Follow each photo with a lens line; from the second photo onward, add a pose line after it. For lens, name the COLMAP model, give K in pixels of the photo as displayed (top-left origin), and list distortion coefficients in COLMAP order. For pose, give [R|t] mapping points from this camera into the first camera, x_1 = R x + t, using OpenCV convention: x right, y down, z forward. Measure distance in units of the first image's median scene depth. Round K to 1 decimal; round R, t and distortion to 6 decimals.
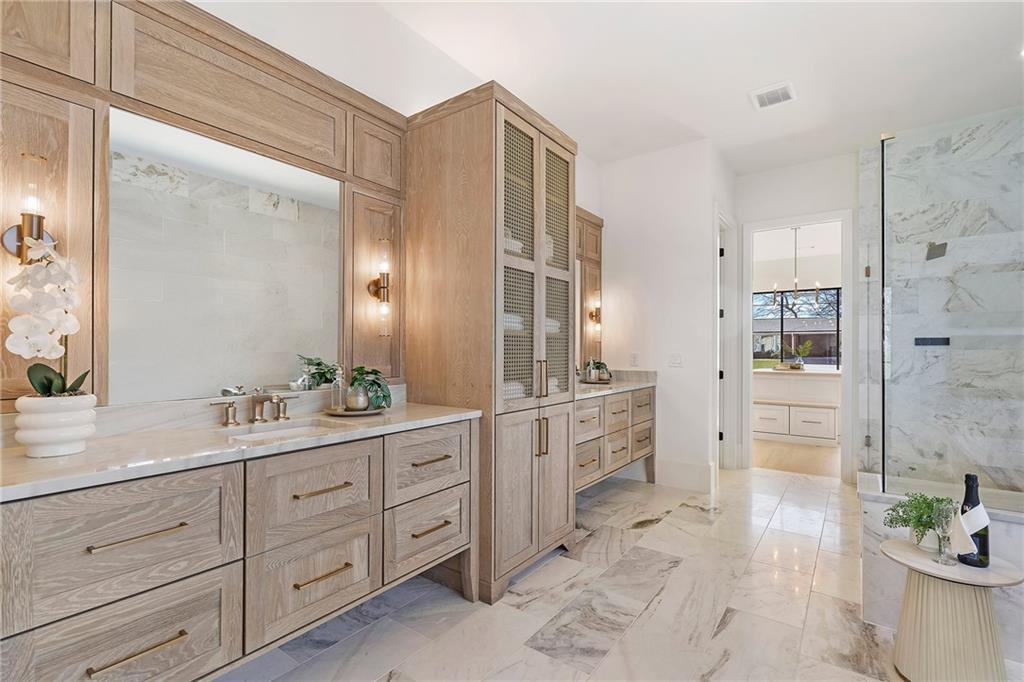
lens RADIAL K [[469.3, 0, 512.9], [0, 469.3, 349.0], [0, 0, 1]] dist [-0.003542, 0.000549]
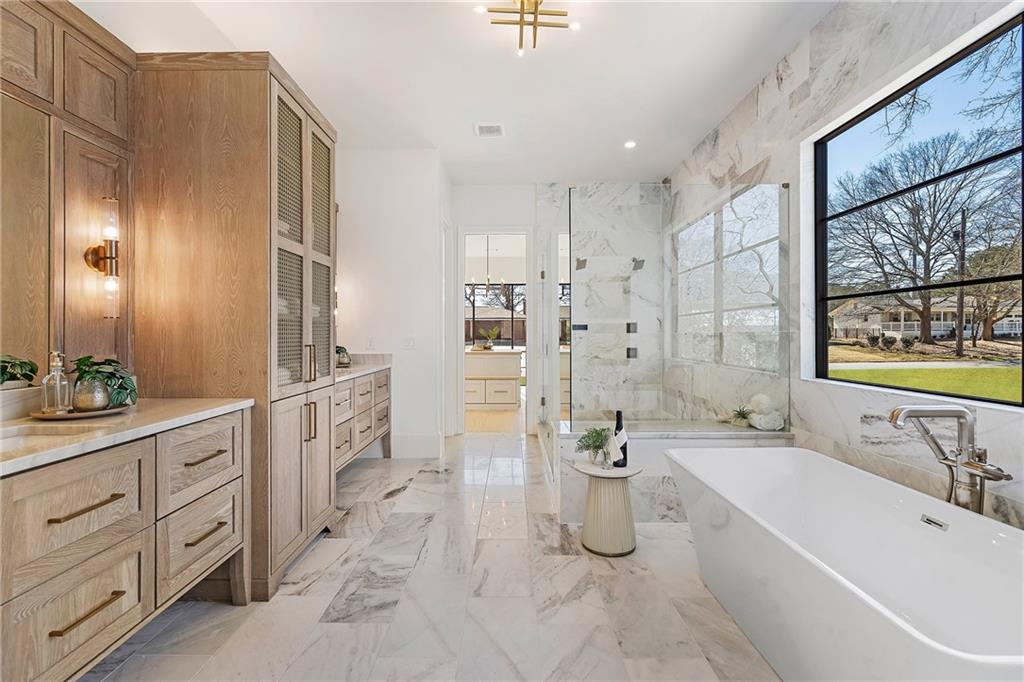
lens RADIAL K [[470.1, 0, 509.8], [0, 470.1, 335.4], [0, 0, 1]] dist [0.000005, 0.000424]
pose [[0.808714, -0.005544, 0.588177, -0.203285], [0.003002, 0.999981, 0.005299, 0.000263], [-0.588195, -0.002520, 0.808715, -0.062143]]
